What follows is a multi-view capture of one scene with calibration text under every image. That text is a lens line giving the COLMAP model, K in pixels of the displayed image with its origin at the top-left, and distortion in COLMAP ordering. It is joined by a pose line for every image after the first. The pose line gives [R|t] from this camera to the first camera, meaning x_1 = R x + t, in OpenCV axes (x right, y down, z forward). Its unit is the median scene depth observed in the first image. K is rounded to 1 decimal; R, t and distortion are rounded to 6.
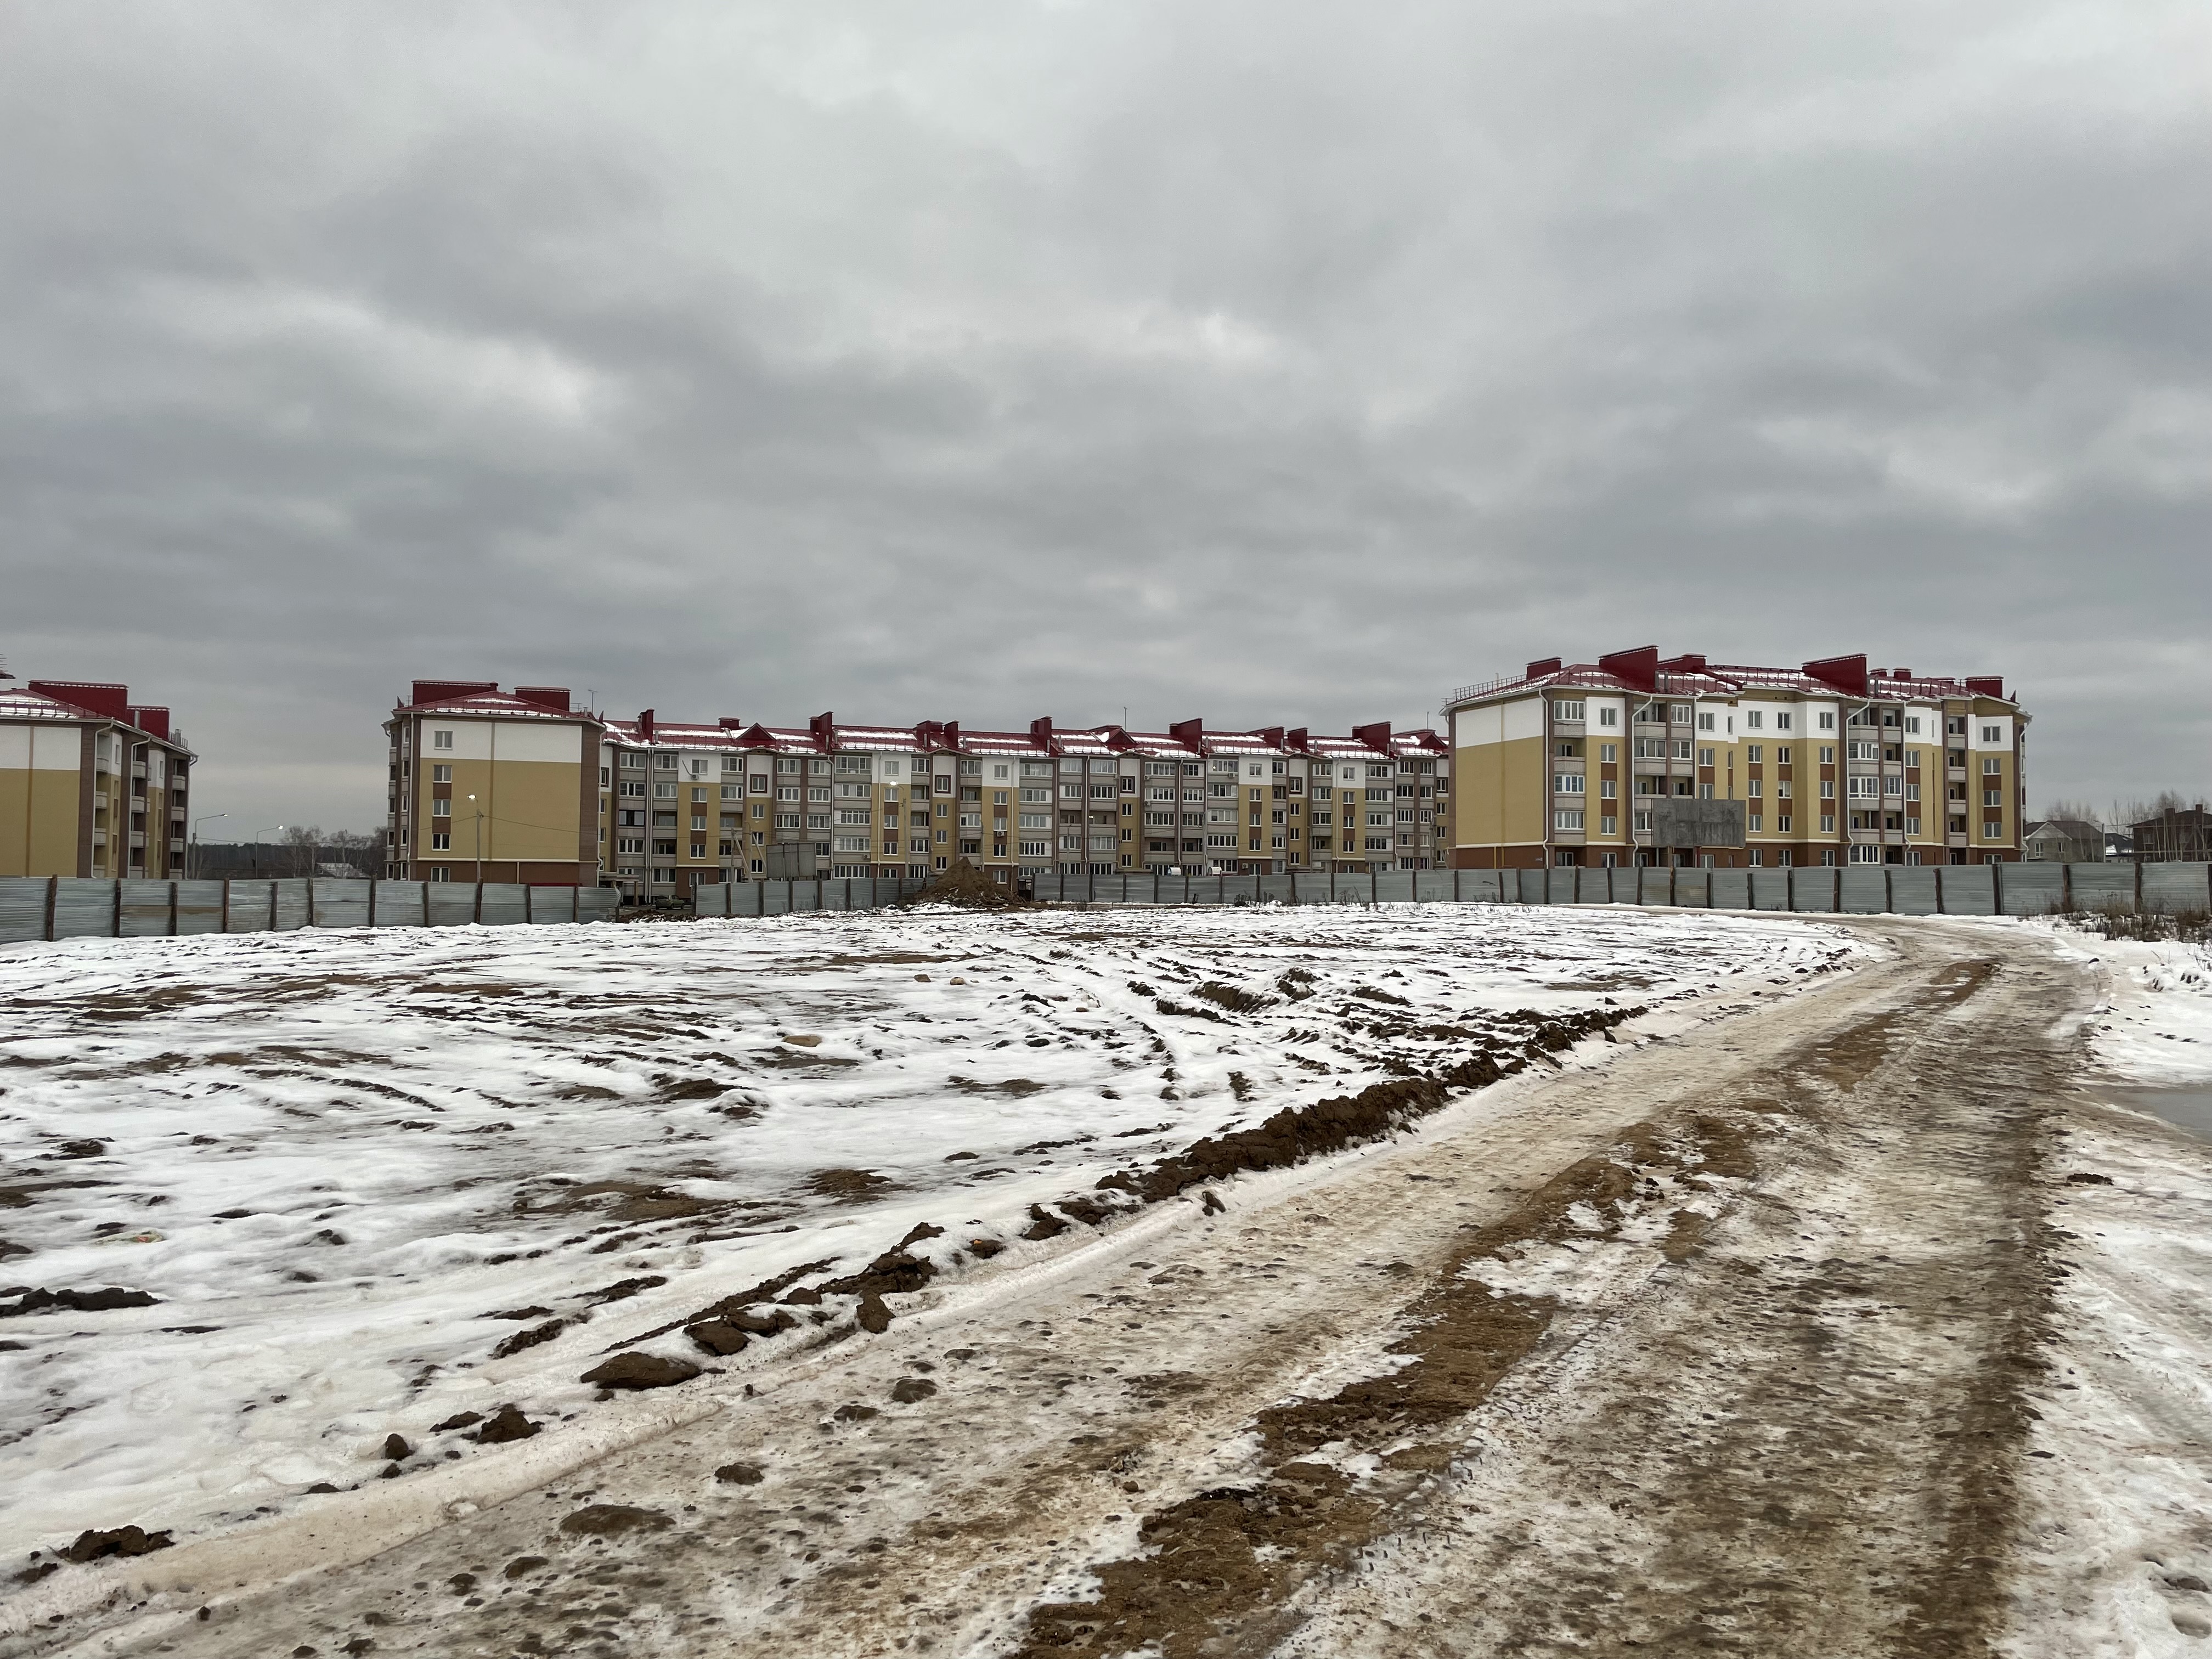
lens RADIAL K [[1688.5, 0, 1106.0], [0, 1688.5, 829.5], [0, 0, 1]] dist [0.103407, -0.131806]
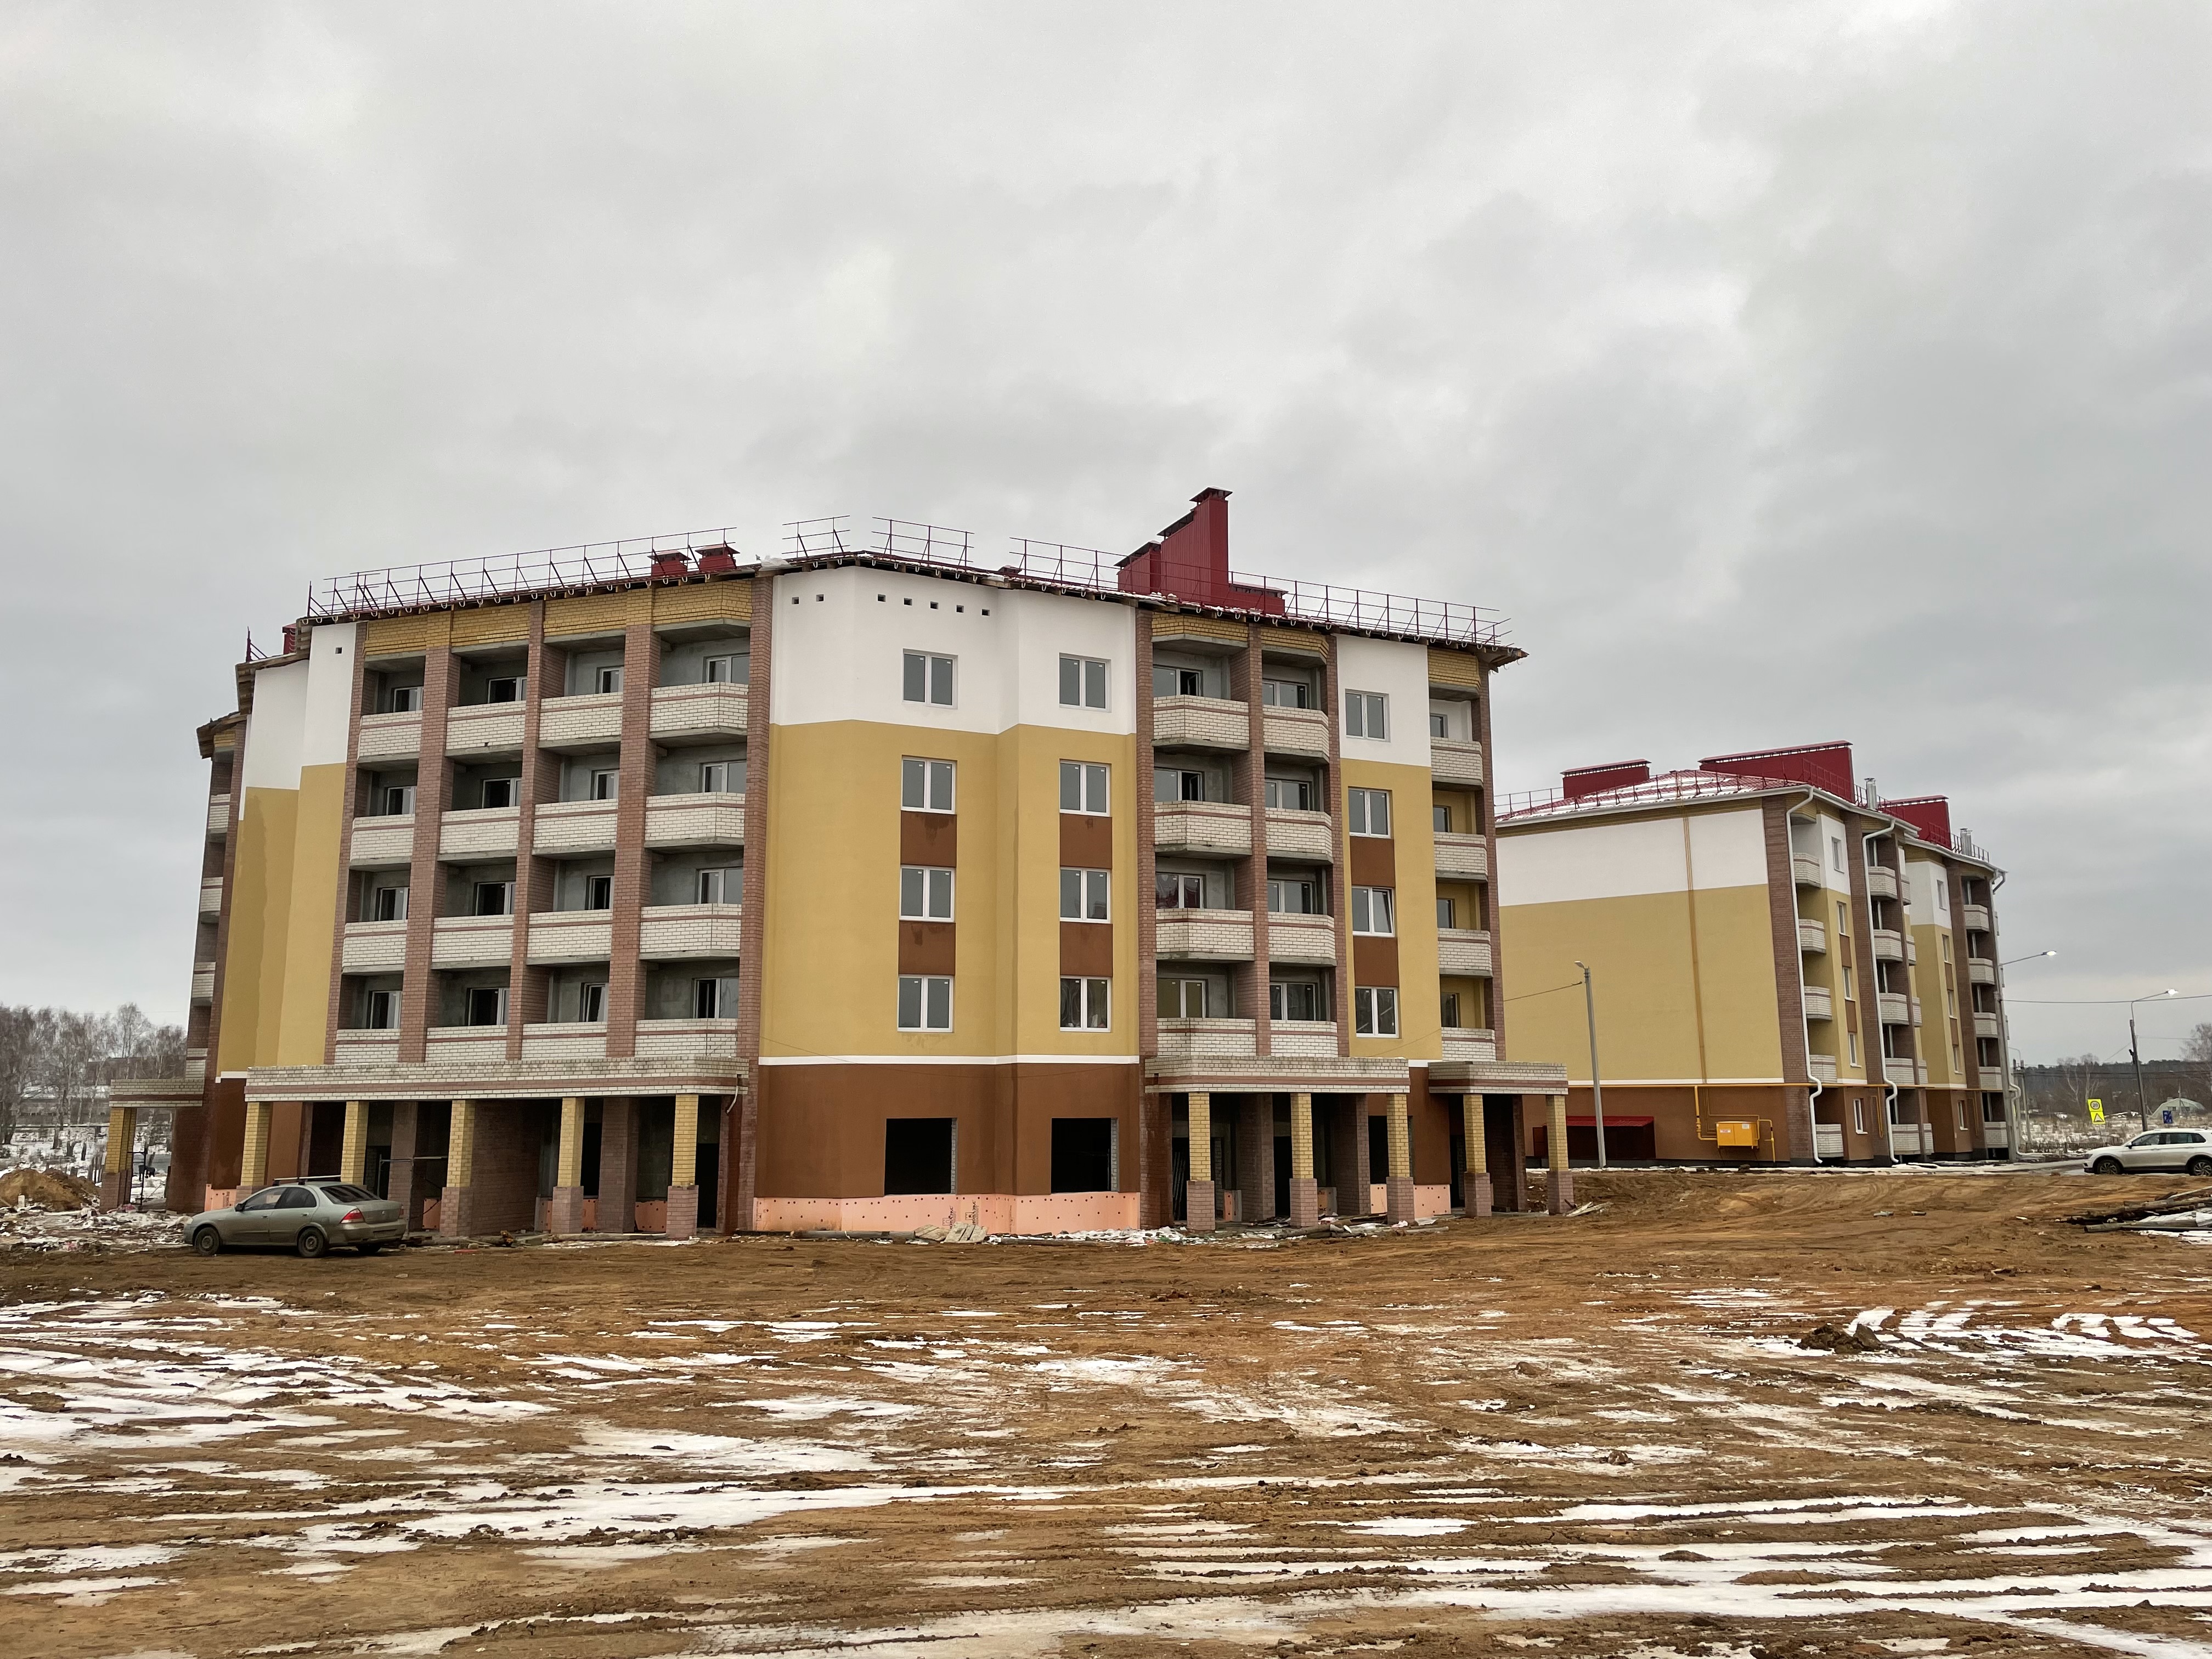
lens RADIAL K [[1688.5, 0, 1106.0], [0, 1688.5, 829.5], [0, 0, 1]] dist [0.103407, -0.131806]
pose [[0.535384, -0.148238, -0.831498, -1.079663], [0.040342, 0.987842, -0.150136, 0.099166], [0.843645, 0.046836, 0.534855, 2.276798]]
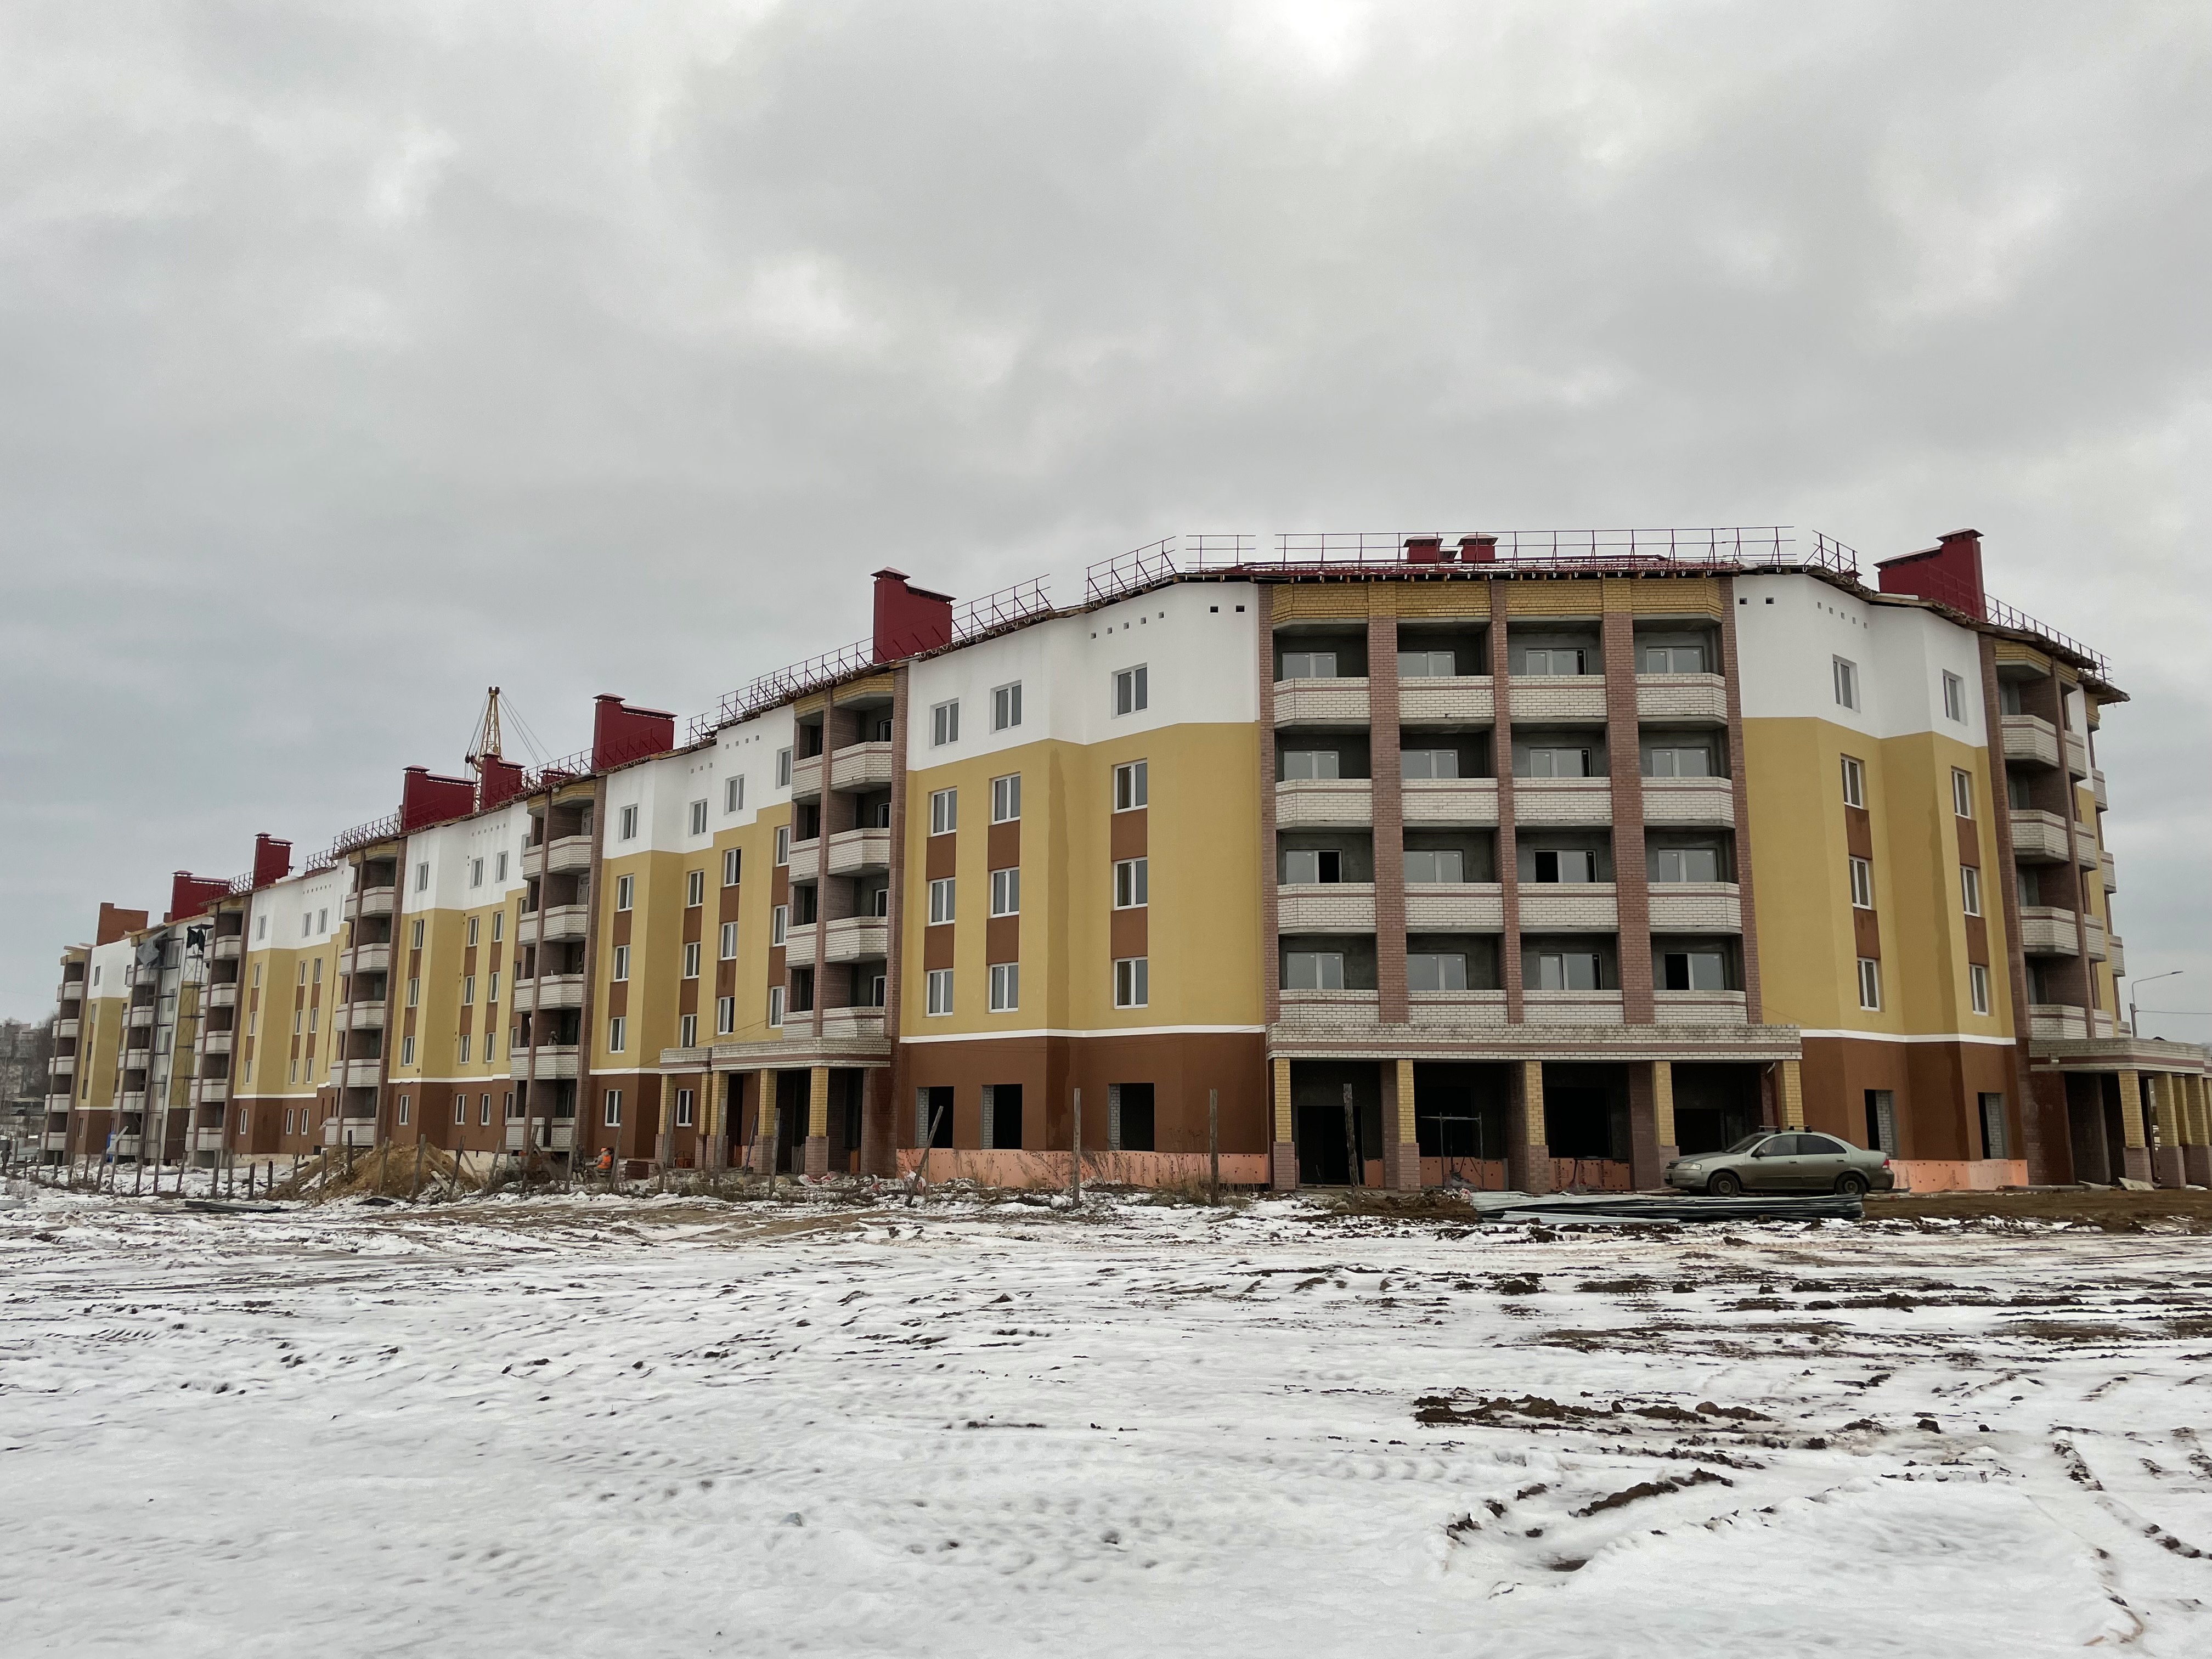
lens RADIAL K [[1688.5, 0, 1106.0], [0, 1688.5, 829.5], [0, 0, 1]] dist [0.103407, -0.131806]
pose [[0.751455, -0.113384, -0.649968, -1.857062], [0.026255, 0.989482, -0.142256, 0.088465], [0.659261, 0.089834, 0.746528, 1.286605]]
